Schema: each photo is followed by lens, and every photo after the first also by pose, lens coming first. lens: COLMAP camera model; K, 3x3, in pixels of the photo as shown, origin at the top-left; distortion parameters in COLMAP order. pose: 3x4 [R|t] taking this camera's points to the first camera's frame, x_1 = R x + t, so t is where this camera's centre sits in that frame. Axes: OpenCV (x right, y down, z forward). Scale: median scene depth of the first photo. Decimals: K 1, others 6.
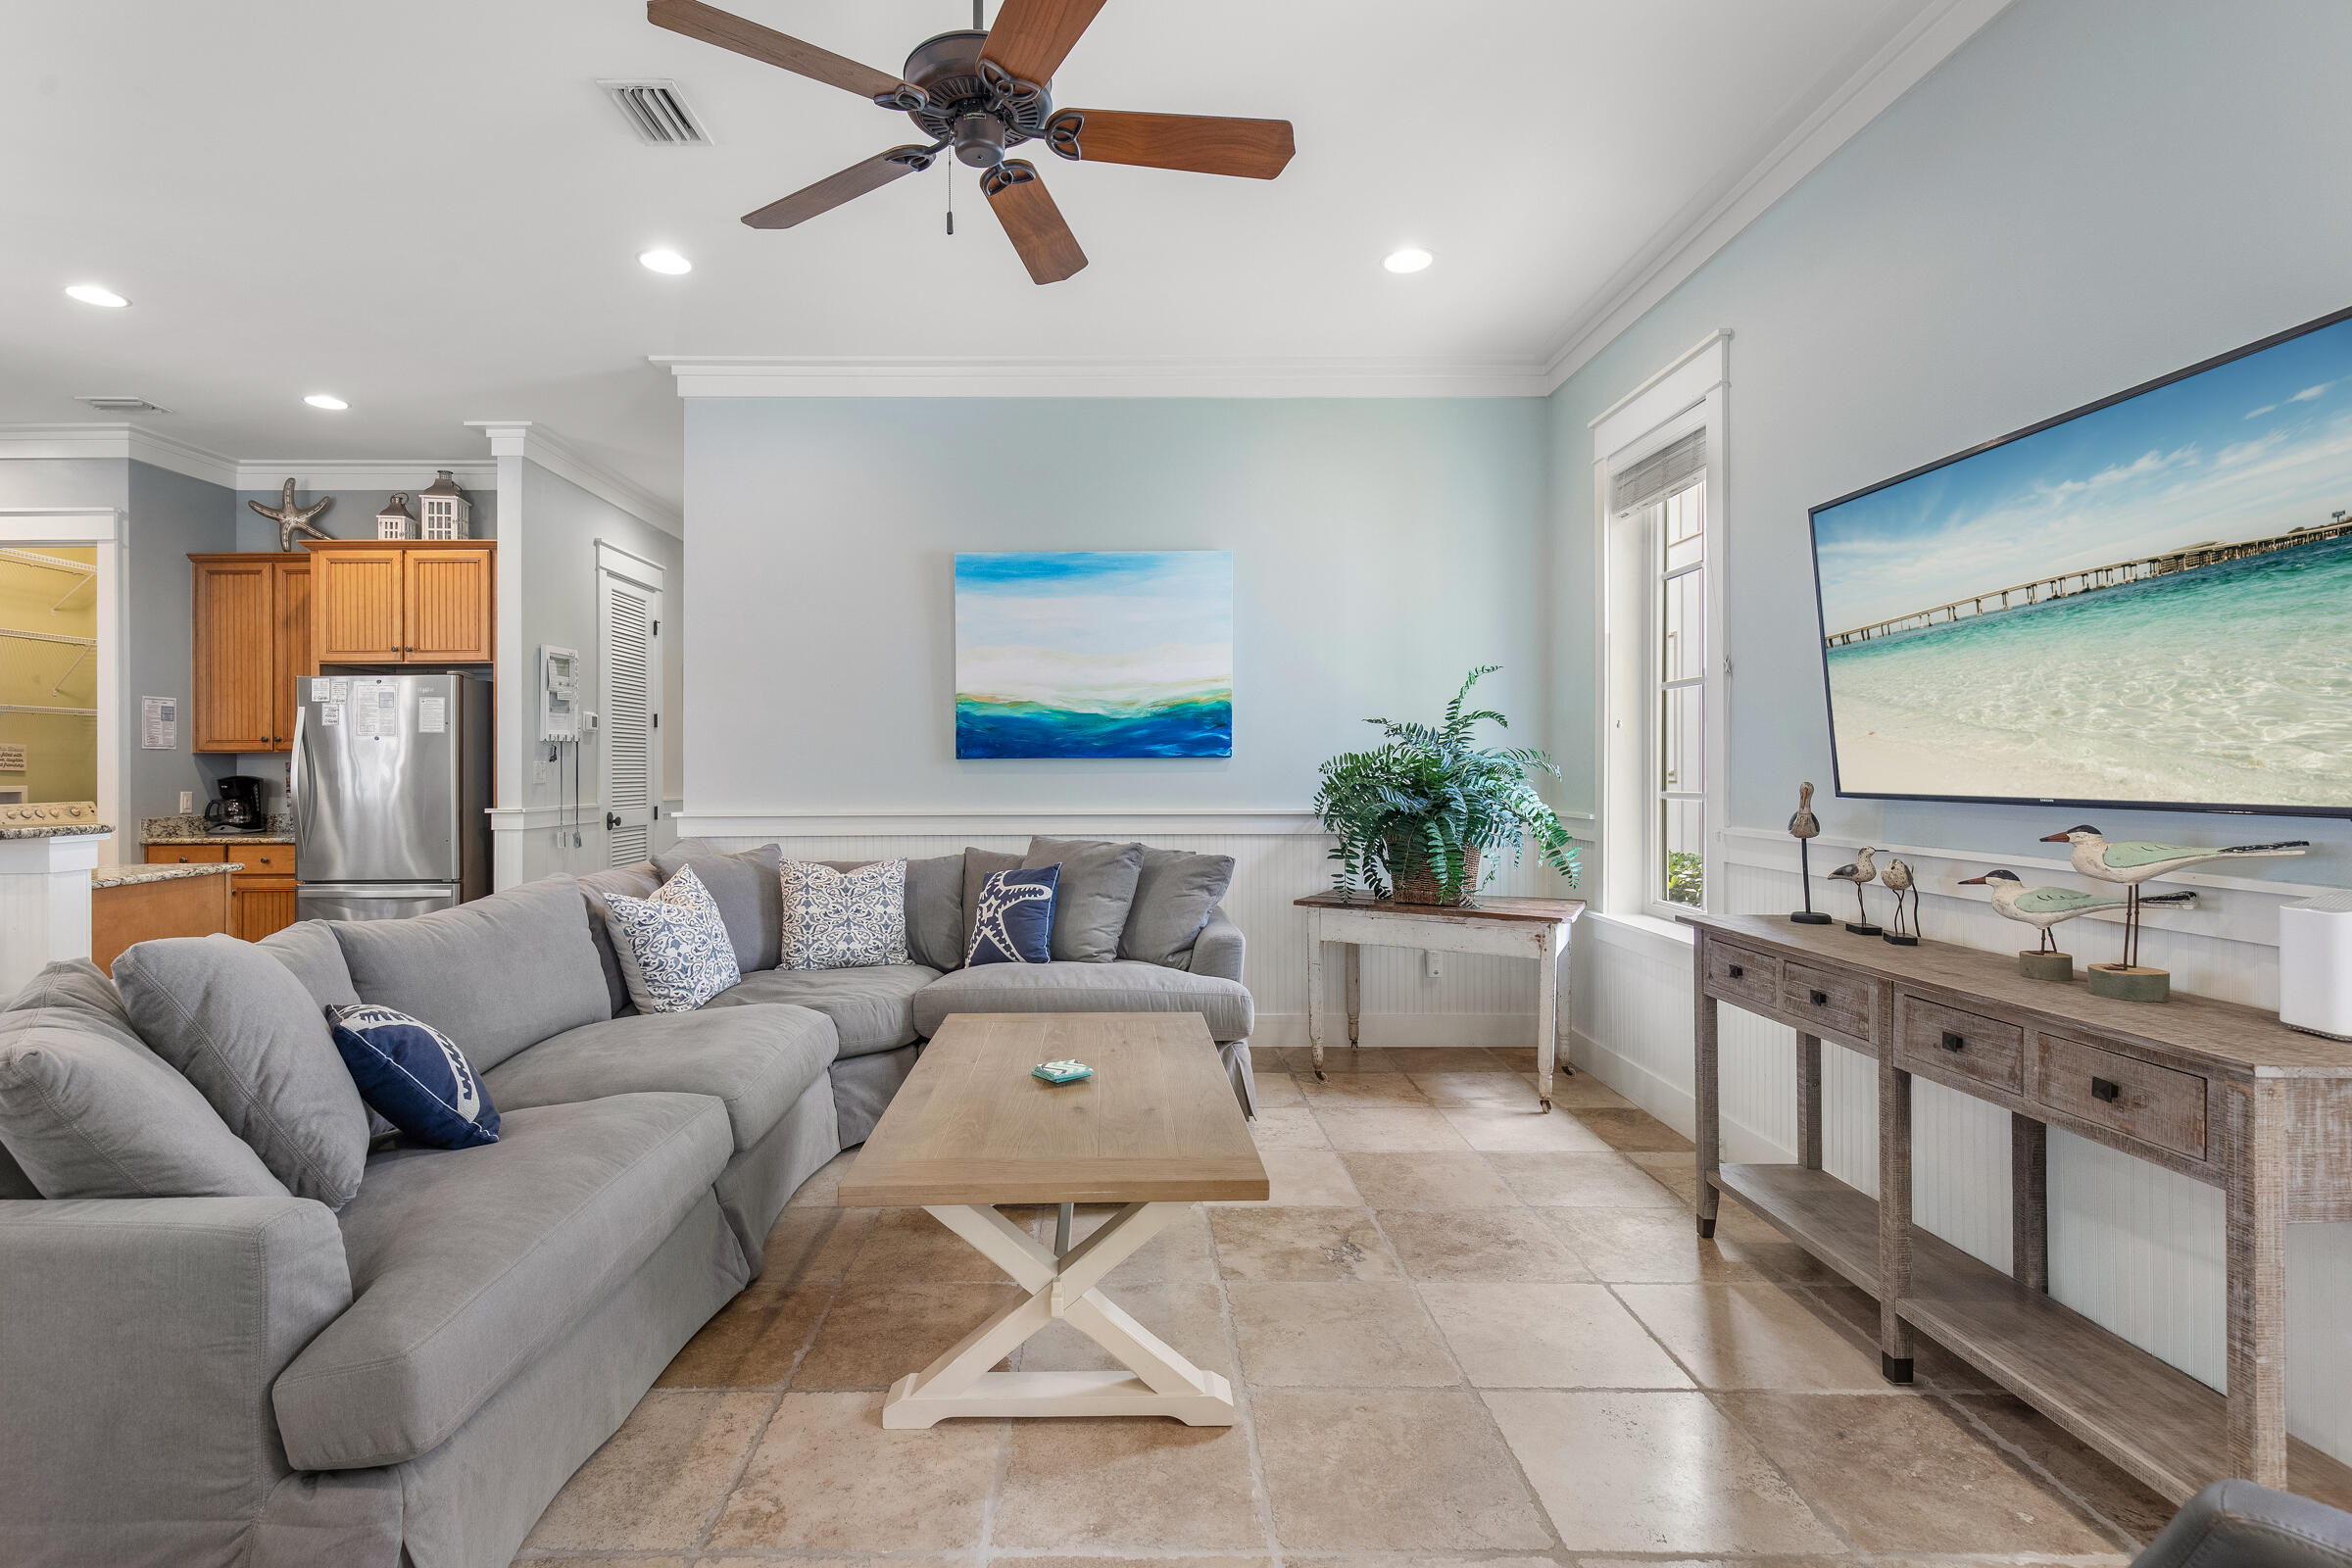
lens RADIAL K [[1151.3, 0, 1176.0], [0, 1151.3, 784.0], [0, 0, 1]] dist [-0.011014, 0.000090]
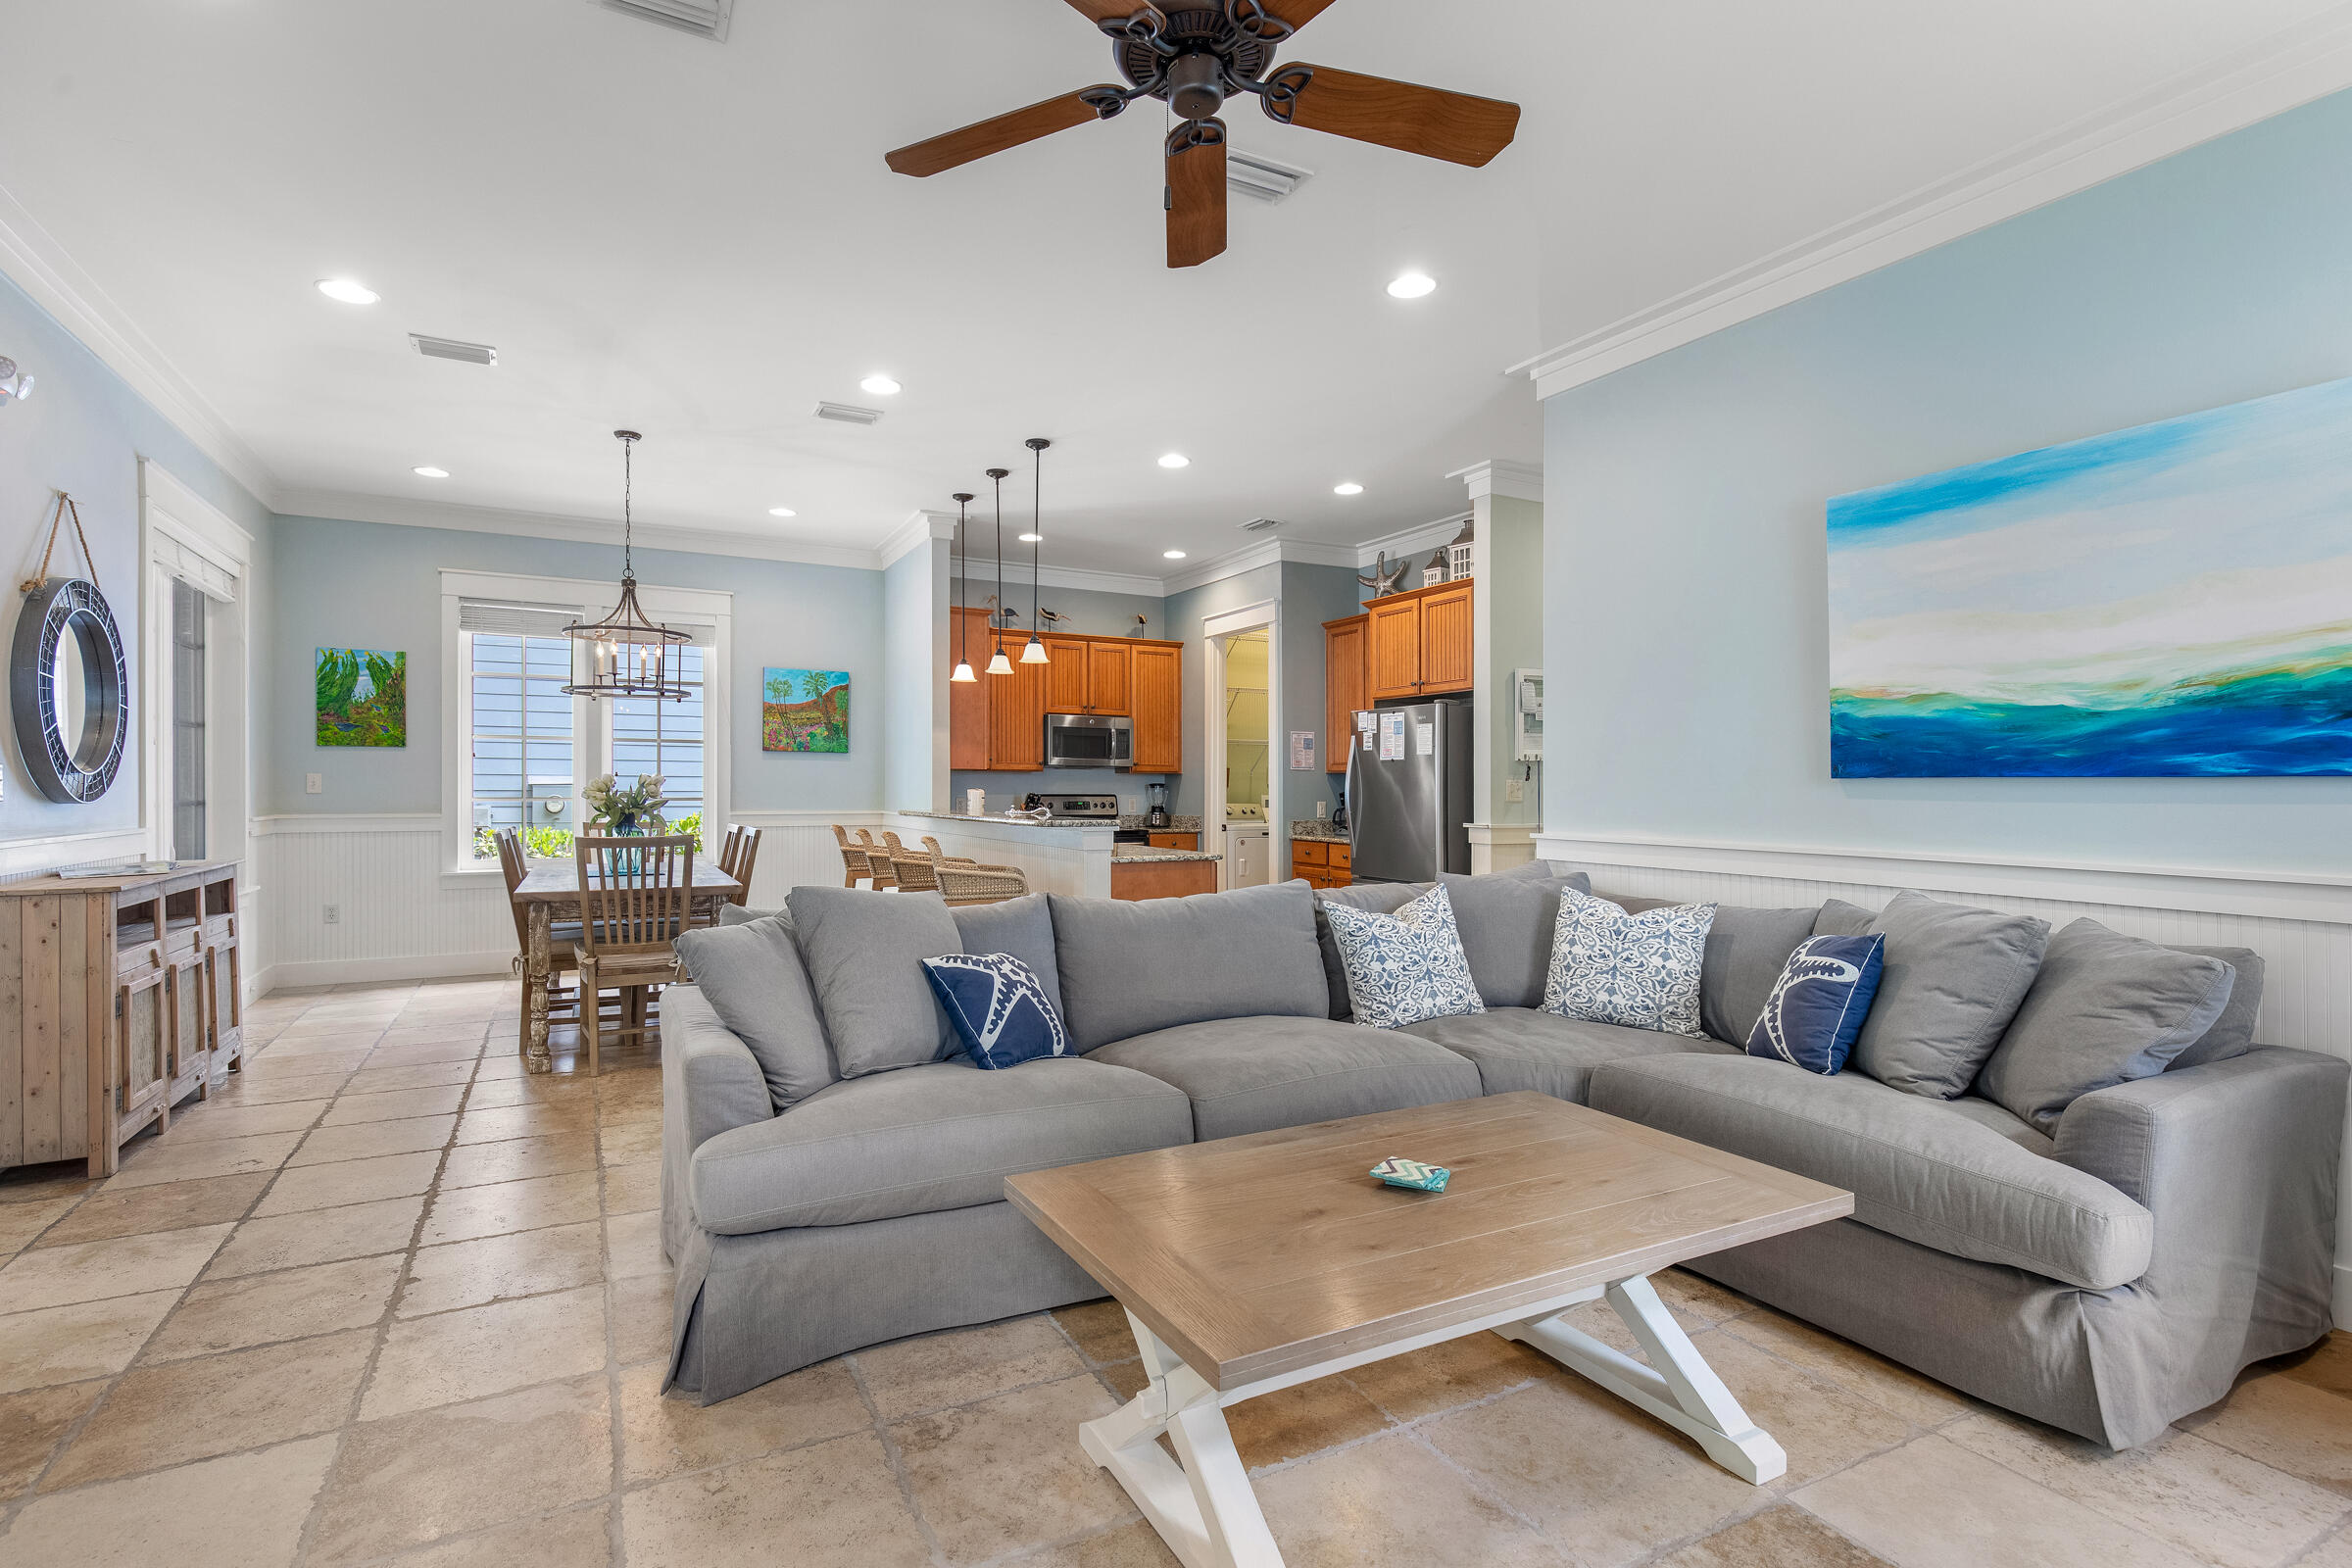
lens RADIAL K [[1137.1, 0, 1097.9], [0, 1137.1, 820.0], [0, 0, 1]] dist [0.002742, -0.000695]
pose [[0.385152, 0.035377, -0.922175, 0.262486], [-0.022028, 0.999333, 0.029137, -0.005301], [0.922590, 0.009091, 0.385675, 0.251280]]
